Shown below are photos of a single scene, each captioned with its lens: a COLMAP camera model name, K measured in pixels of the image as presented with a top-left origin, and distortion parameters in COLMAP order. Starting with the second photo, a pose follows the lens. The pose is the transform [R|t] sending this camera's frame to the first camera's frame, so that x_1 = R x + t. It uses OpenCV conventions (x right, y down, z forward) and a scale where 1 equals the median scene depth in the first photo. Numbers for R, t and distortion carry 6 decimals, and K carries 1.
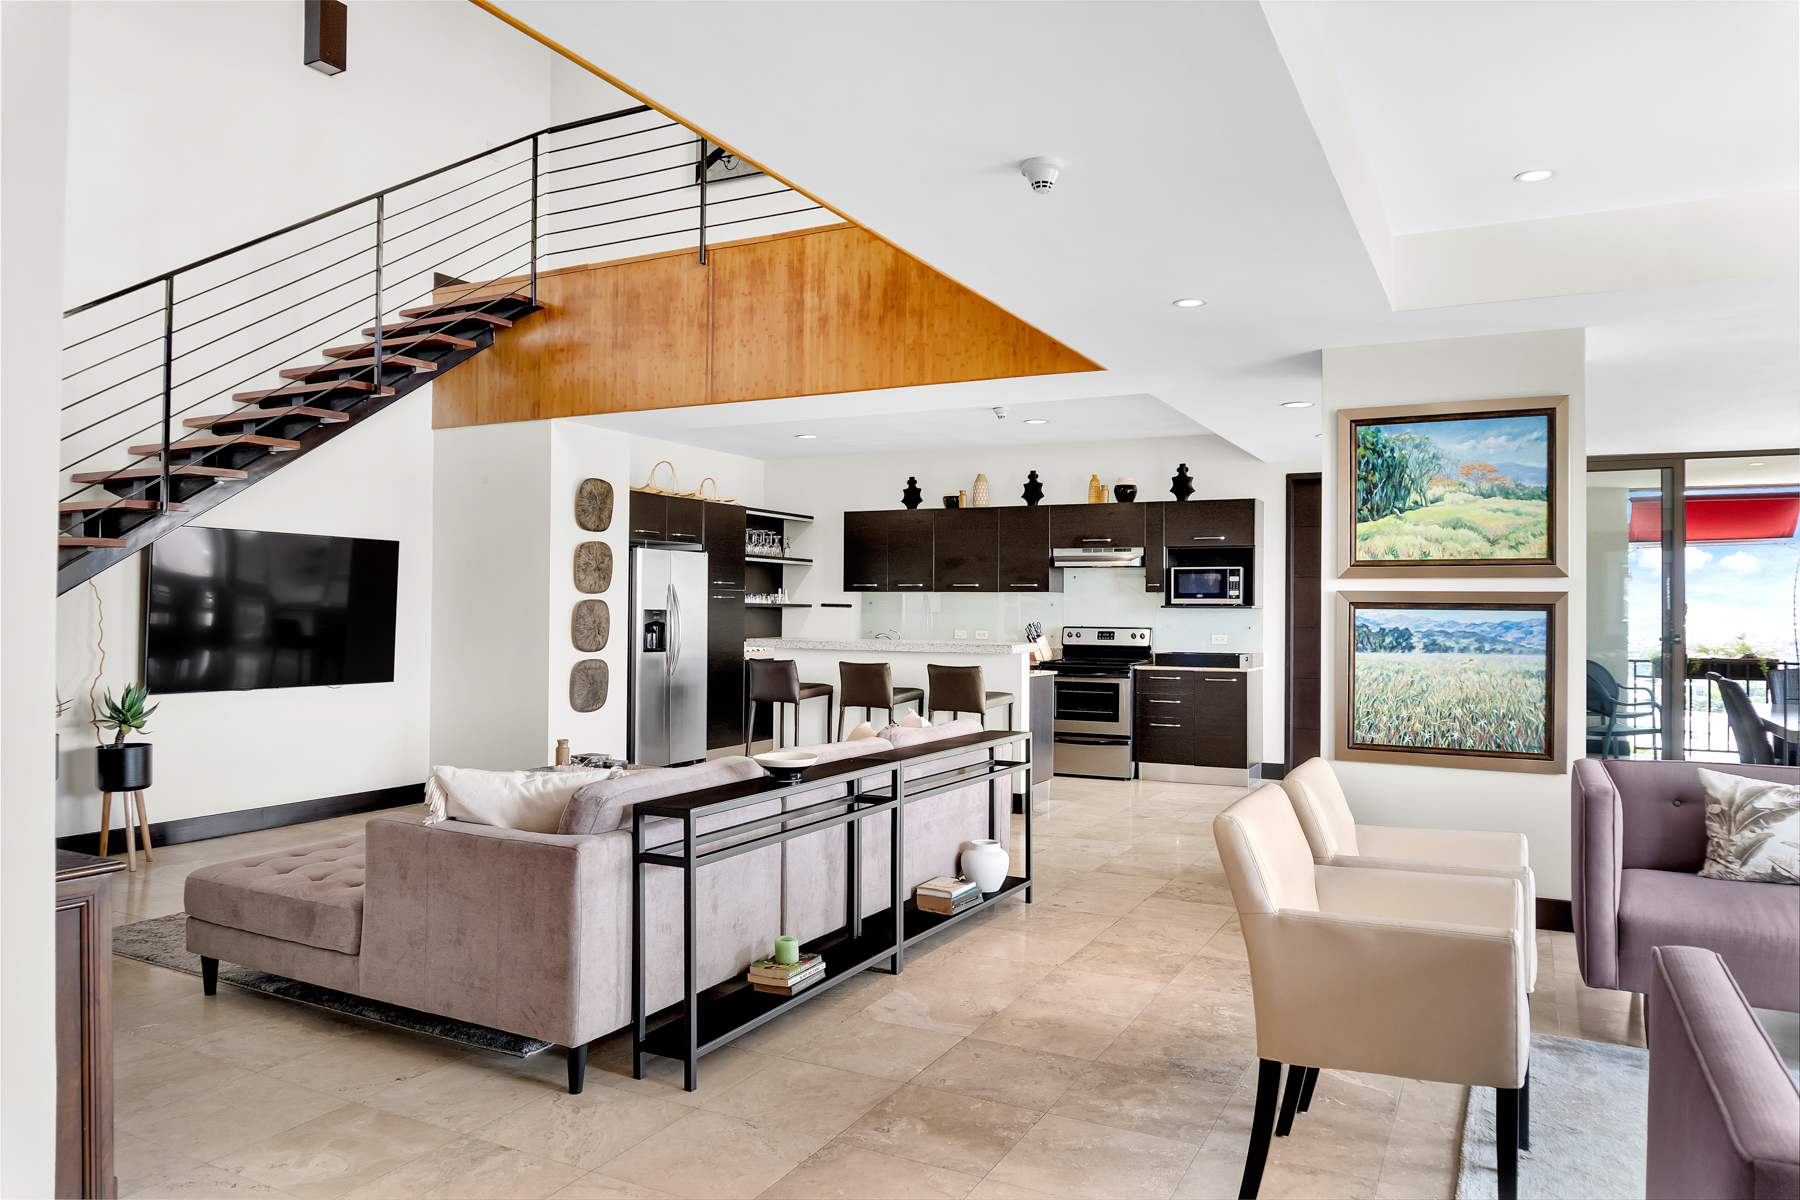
lens RADIAL K [[1211.3, 0, 900.0], [0, 1211.3, 600.0], [0, 0, 1]] dist [-0.018475, -0.005528]
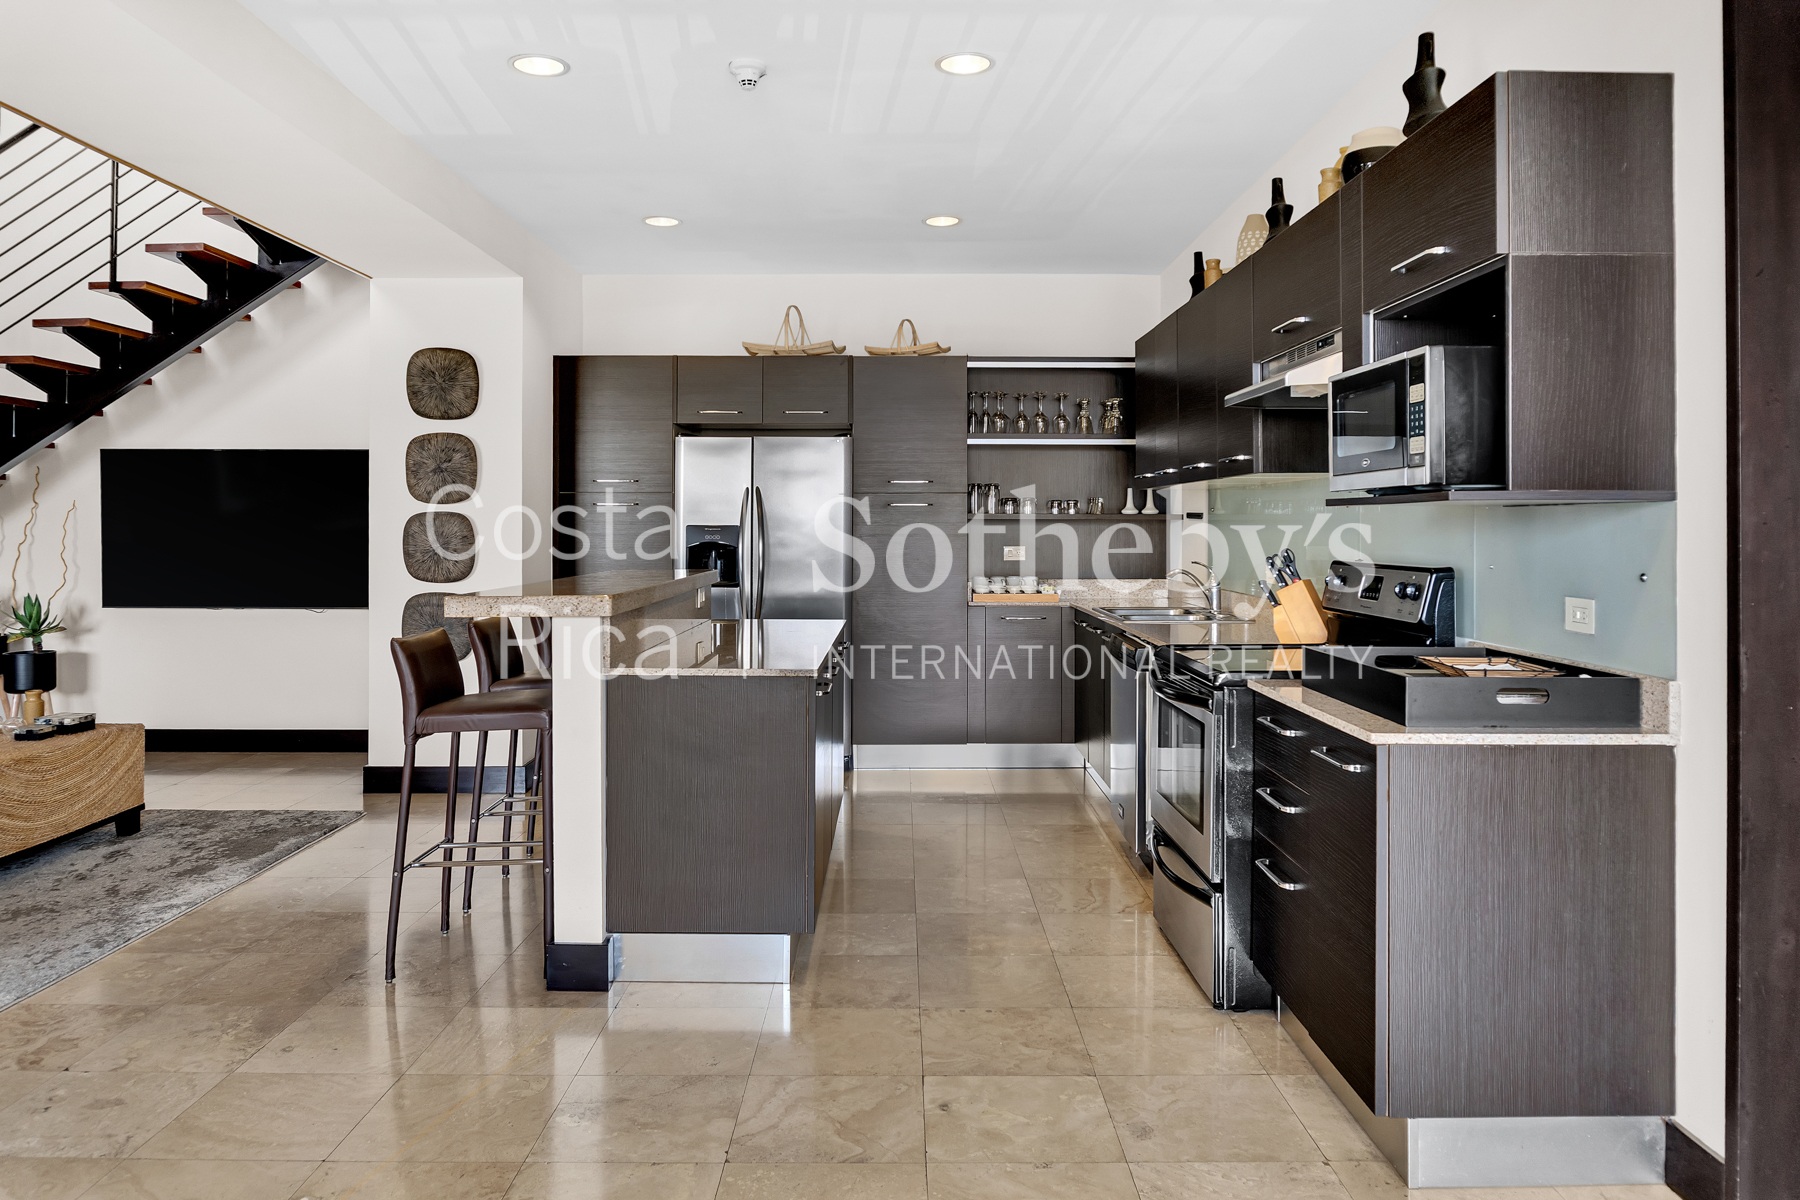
lens RADIAL K [[1242.2, 0, 896.1], [0, 1242.2, 515.1], [0, 0, 1]] dist [-0.011054, -0.003458]
pose [[0.459111, -0.014685, -0.888257, 0.467221], [0.011682, 0.999877, -0.010492, 0.011293], [0.888302, -0.005560, 0.459226, 0.767611]]
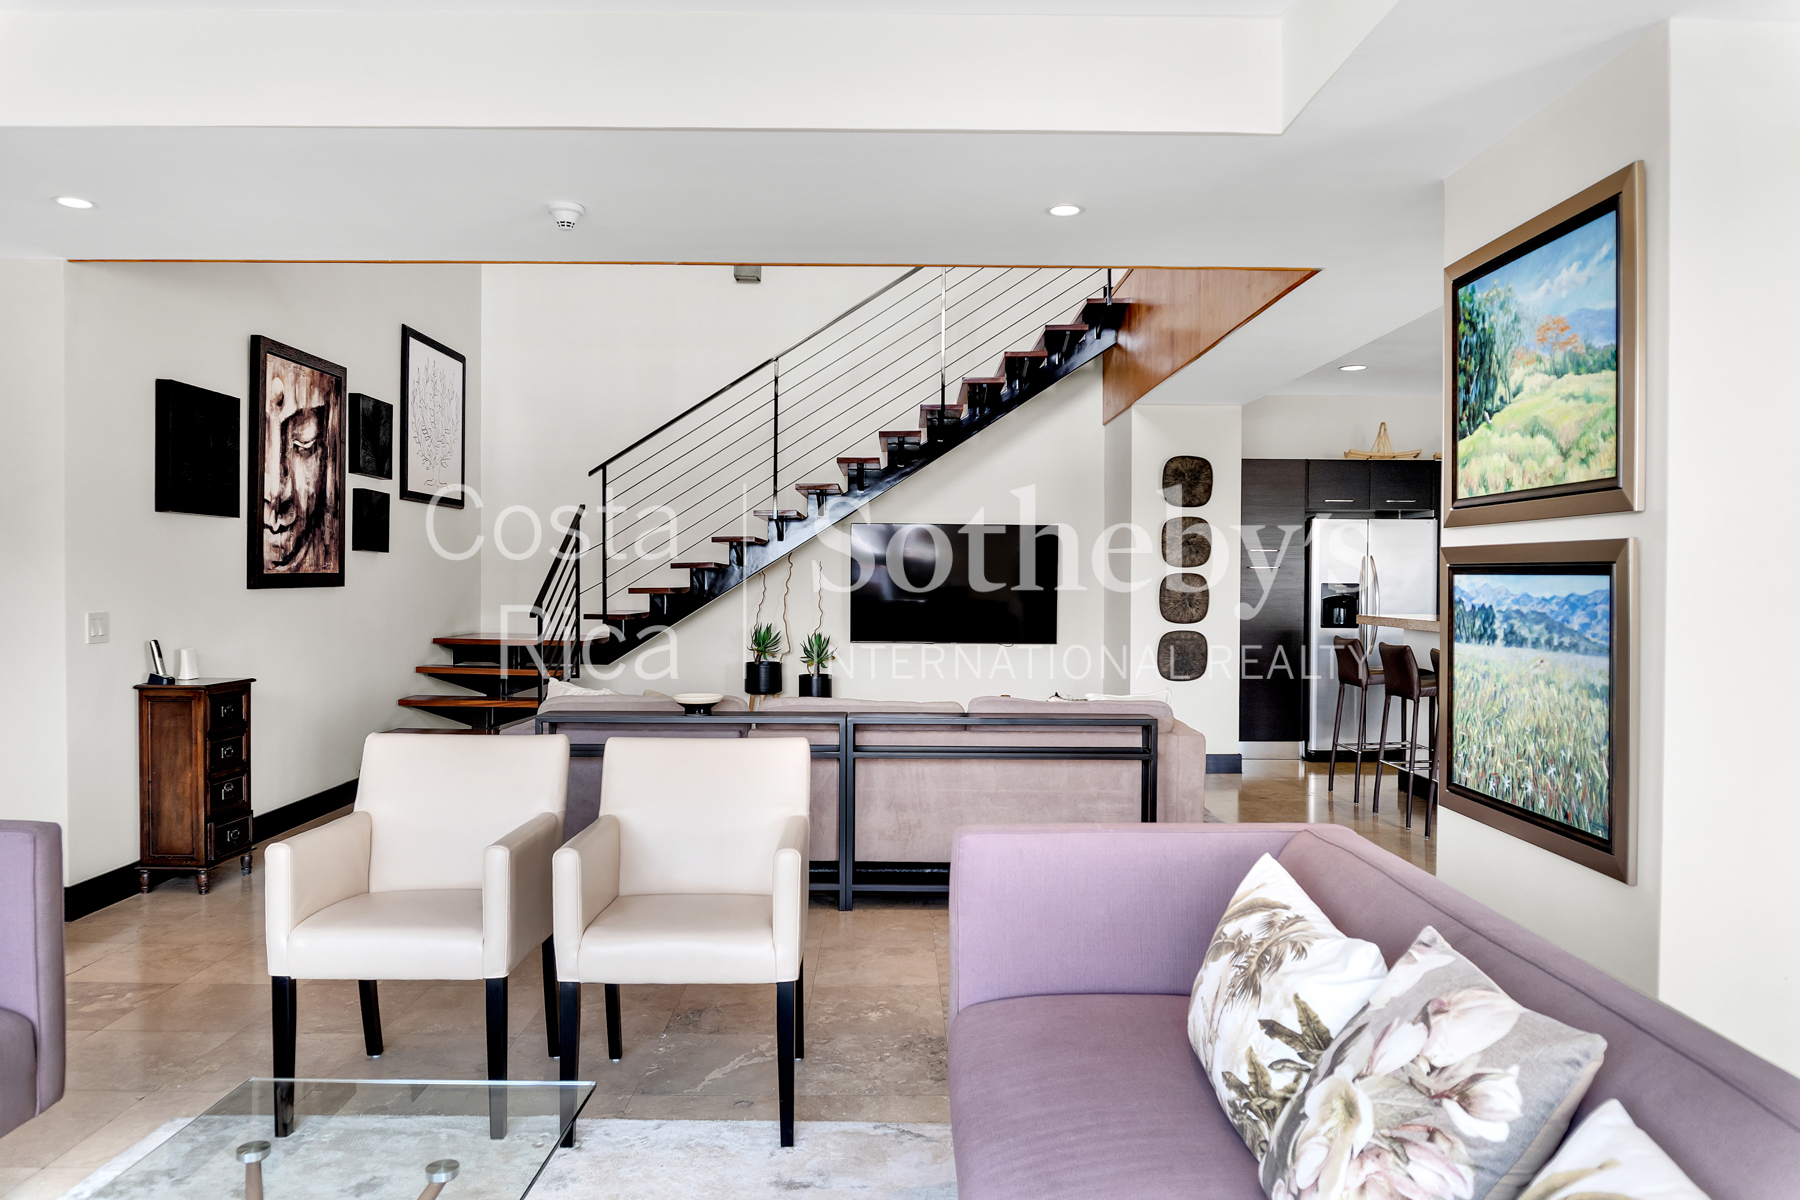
lens RADIAL K [[1211.3, 0, 900.0], [0, 1211.3, 600.0], [0, 0, 1]] dist [-0.018475, -0.005528]
pose [[0.464751, 0.010548, -0.885379, 0.471603], [0.005459, 0.999876, 0.014777, 0.005677], [0.885425, -0.011701, 0.464636, 0.256794]]
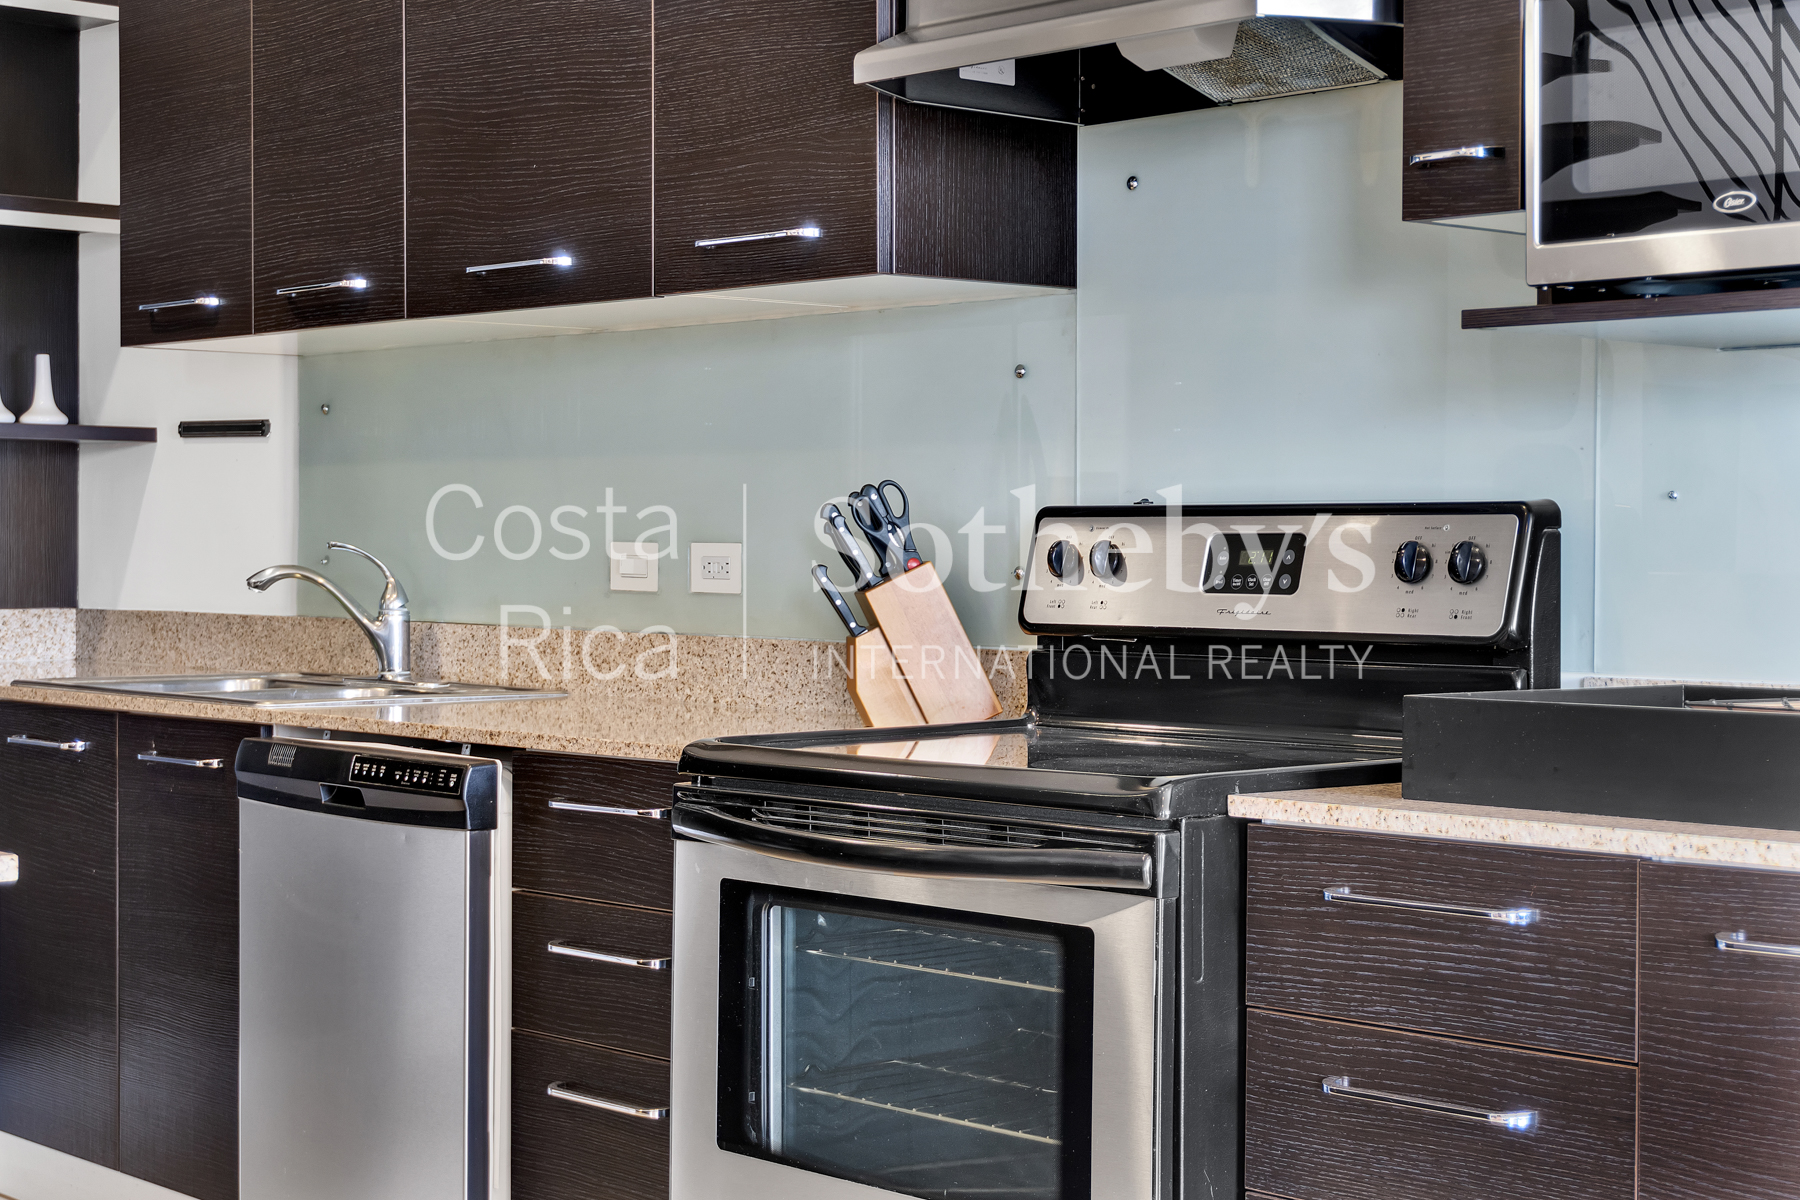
lens RADIAL K [[2947.5, 0, 900.0], [0, 2947.5, 600.0], [0, 0, 1]] dist [0.031724, 0.034209]
pose [[0.932974, 0.002888, -0.359931, 0.277748], [0.005572, 0.999732, 0.022466, 0.027887], [0.359899, -0.022965, 0.932708, 0.717883]]
